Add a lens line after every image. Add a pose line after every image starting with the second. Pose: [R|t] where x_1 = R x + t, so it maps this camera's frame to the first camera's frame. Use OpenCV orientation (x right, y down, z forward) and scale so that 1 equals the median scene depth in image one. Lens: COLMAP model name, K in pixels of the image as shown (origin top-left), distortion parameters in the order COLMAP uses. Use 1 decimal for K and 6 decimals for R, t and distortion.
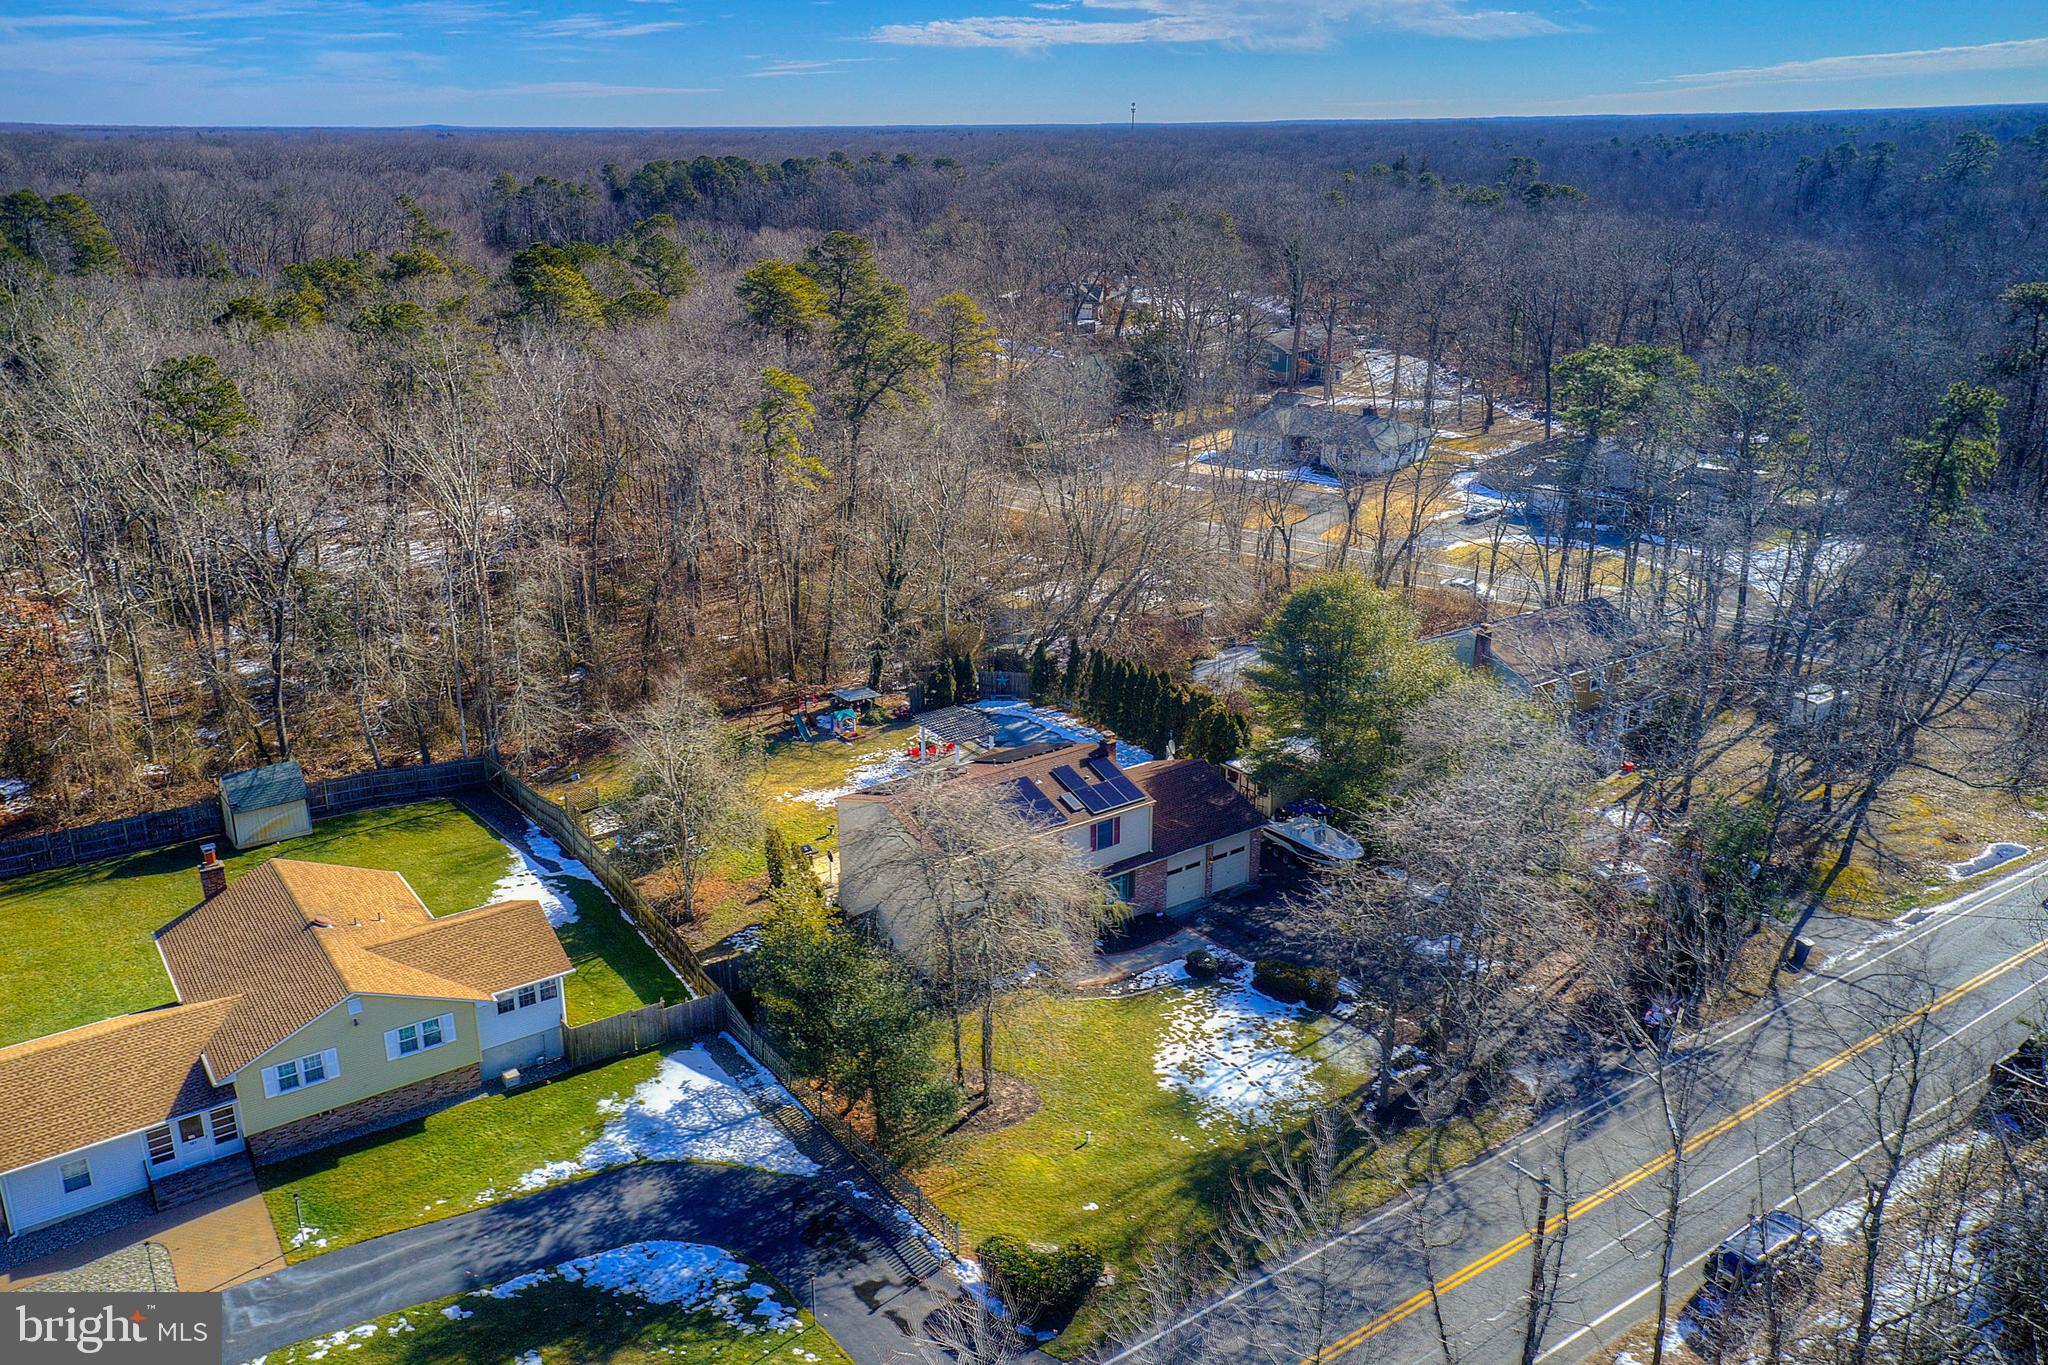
lens RADIAL K [[1607.7, 0, 994.1], [0, 1607.7, 682.1], [0, 0, 1]] dist [0.020404, 0.003030]
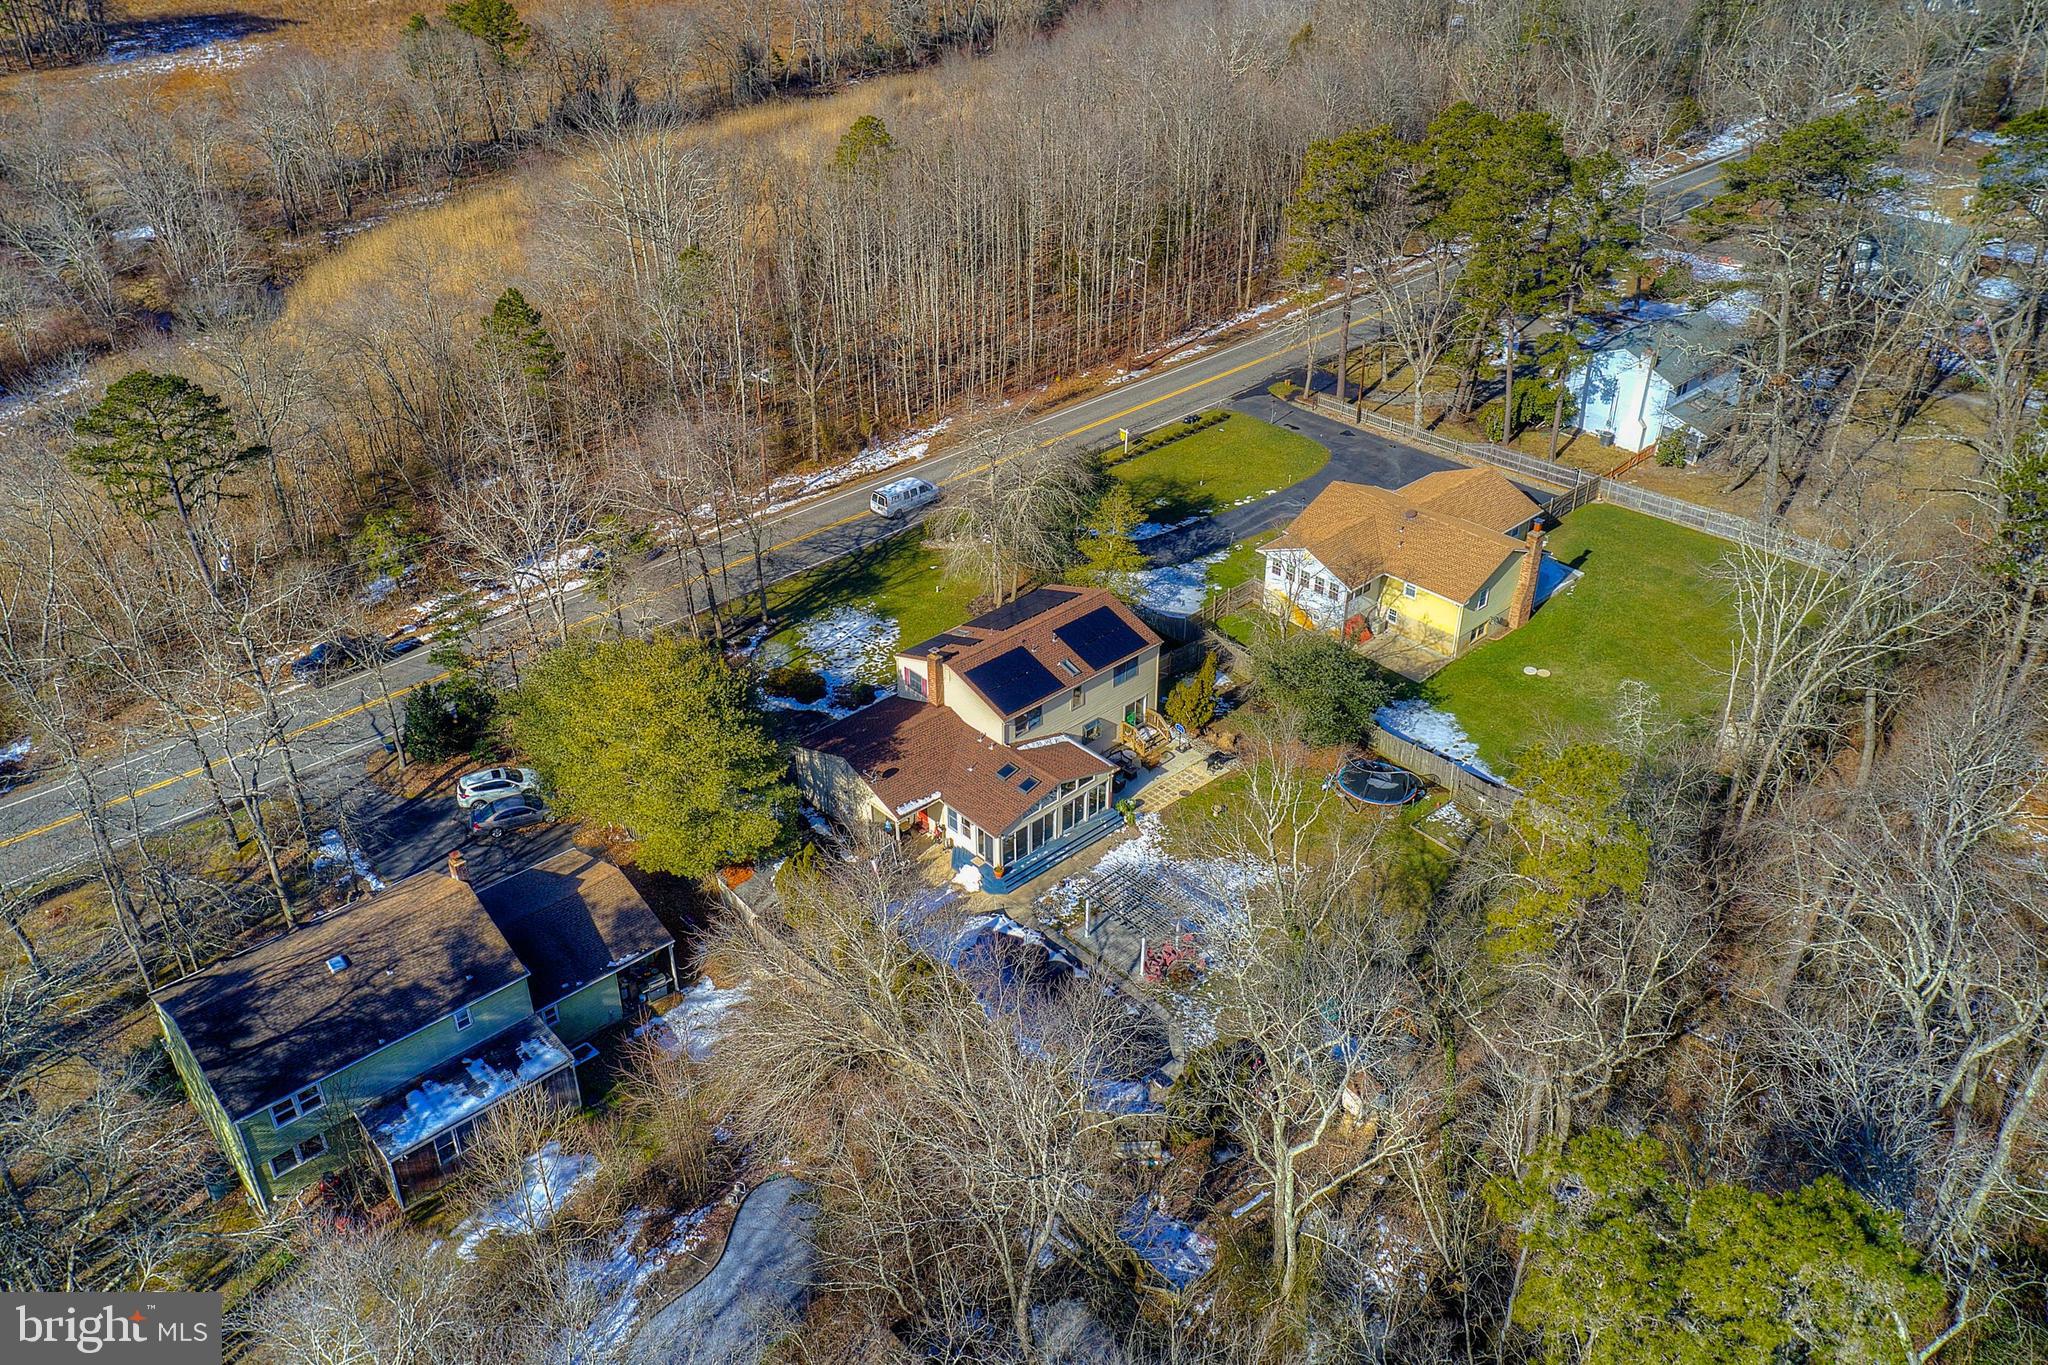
lens RADIAL K [[1586.7, 0, 1024.0], [0, 1586.7, 682.5], [0, 0, 1]] dist [0.034468, -0.048858]
pose [[-0.989882, 0.076133, -0.119741, 0.178089], [-0.046288, 0.624450, 0.779692, -1.003266], [0.134132, 0.777345, -0.614608, 2.113923]]
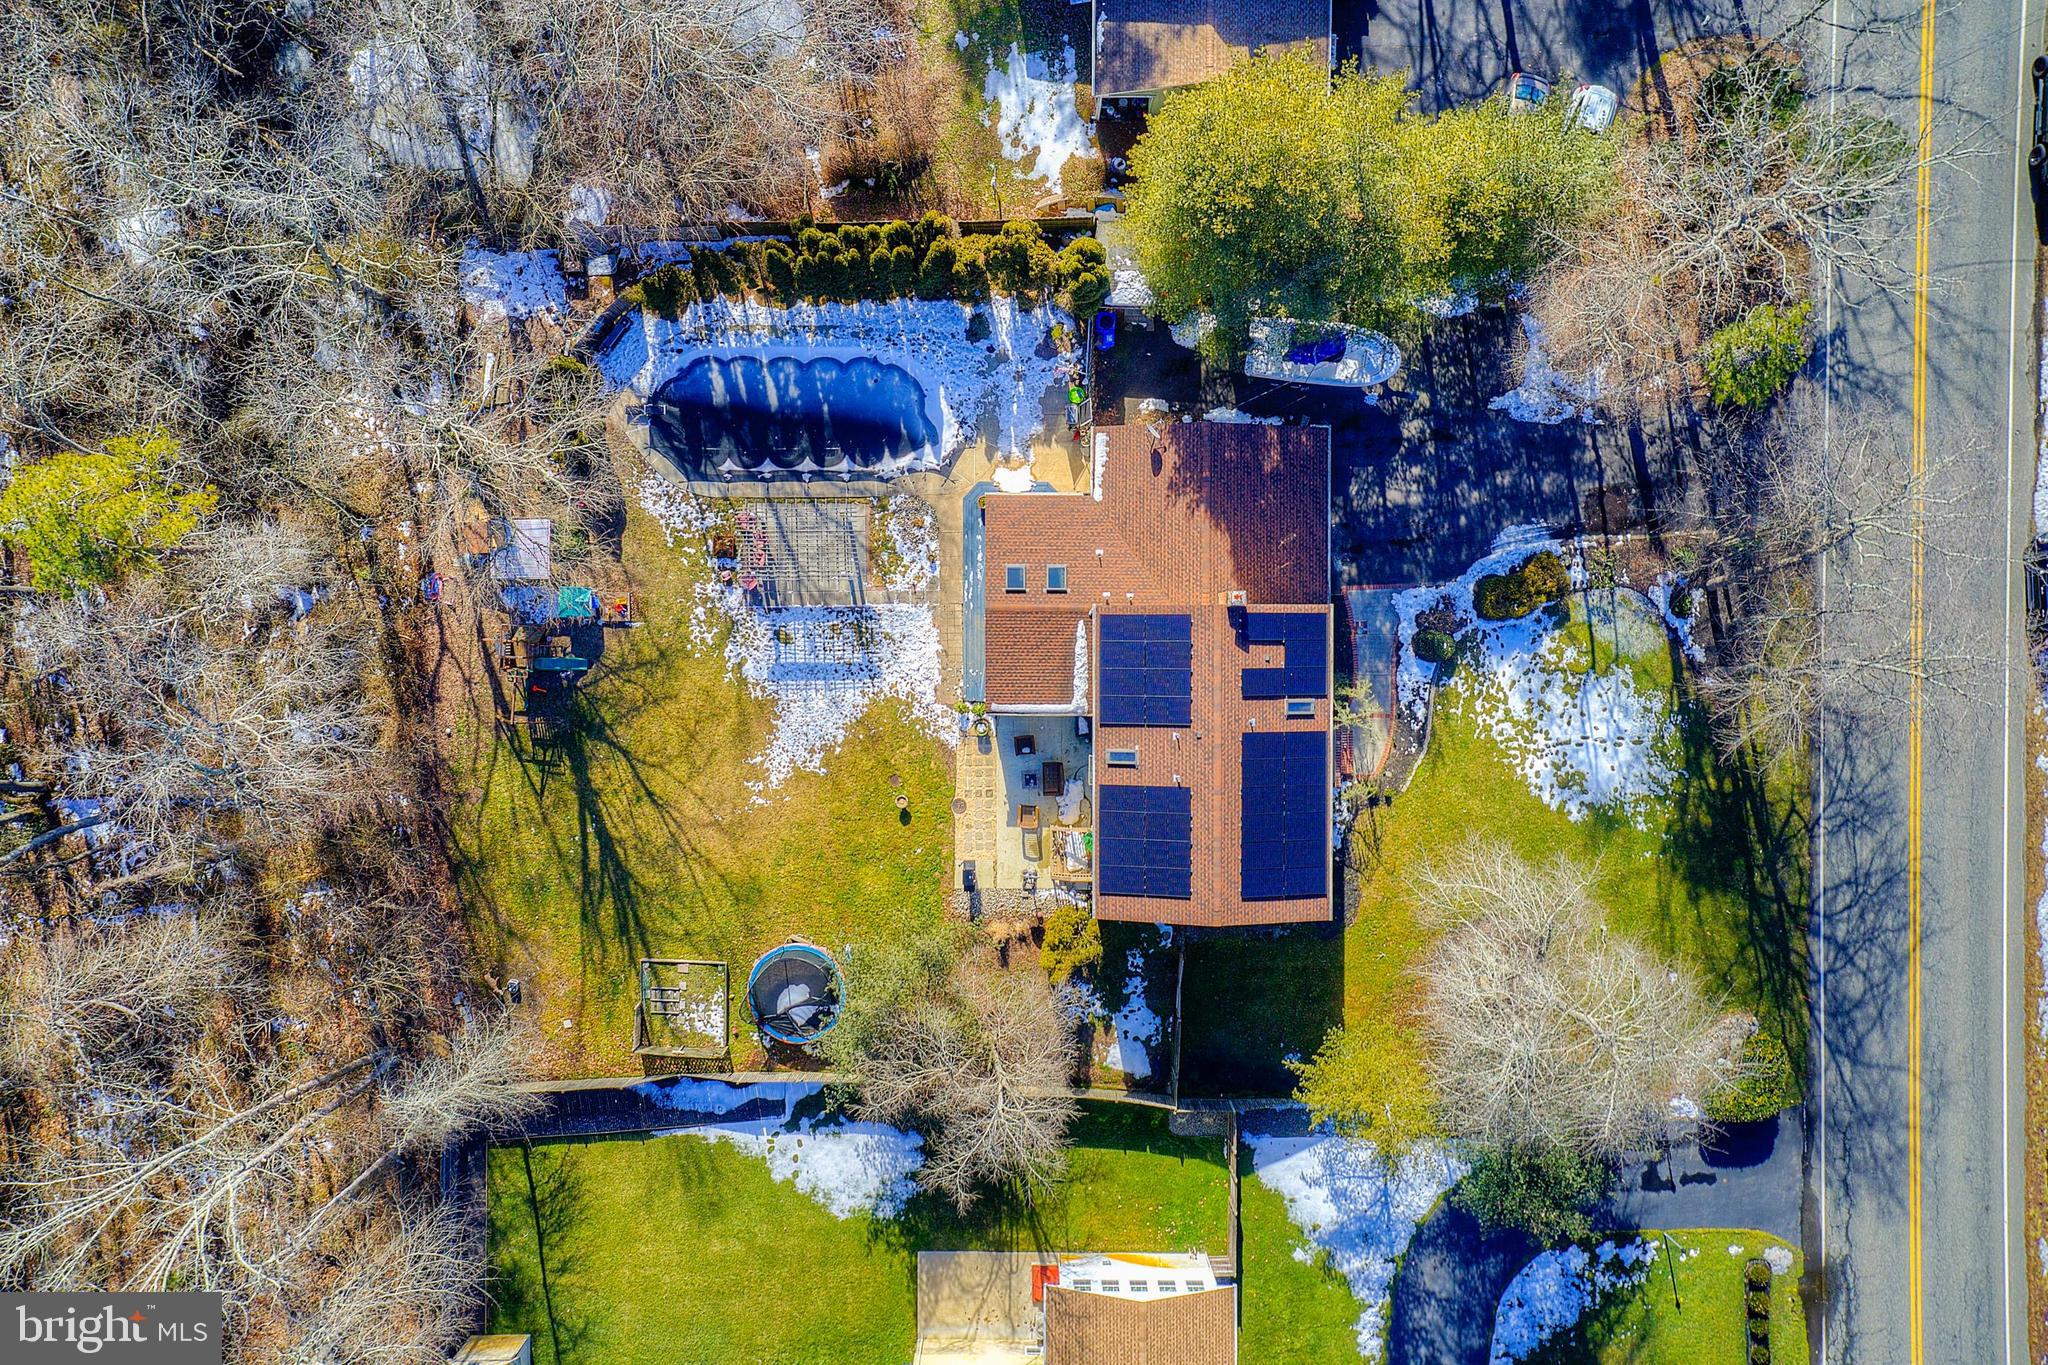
lens RADIAL K [[1641.2, 0, 1024.0], [0, 1641.2, 682.5], [0, 0, 1]] dist [0.046940, 0.002242]
pose [[0.565442, -0.824151, -0.032402, 0.007523], [0.286520, 0.159436, 0.944715, -0.916038], [-0.773422, -0.543465, 0.326288, 0.996081]]
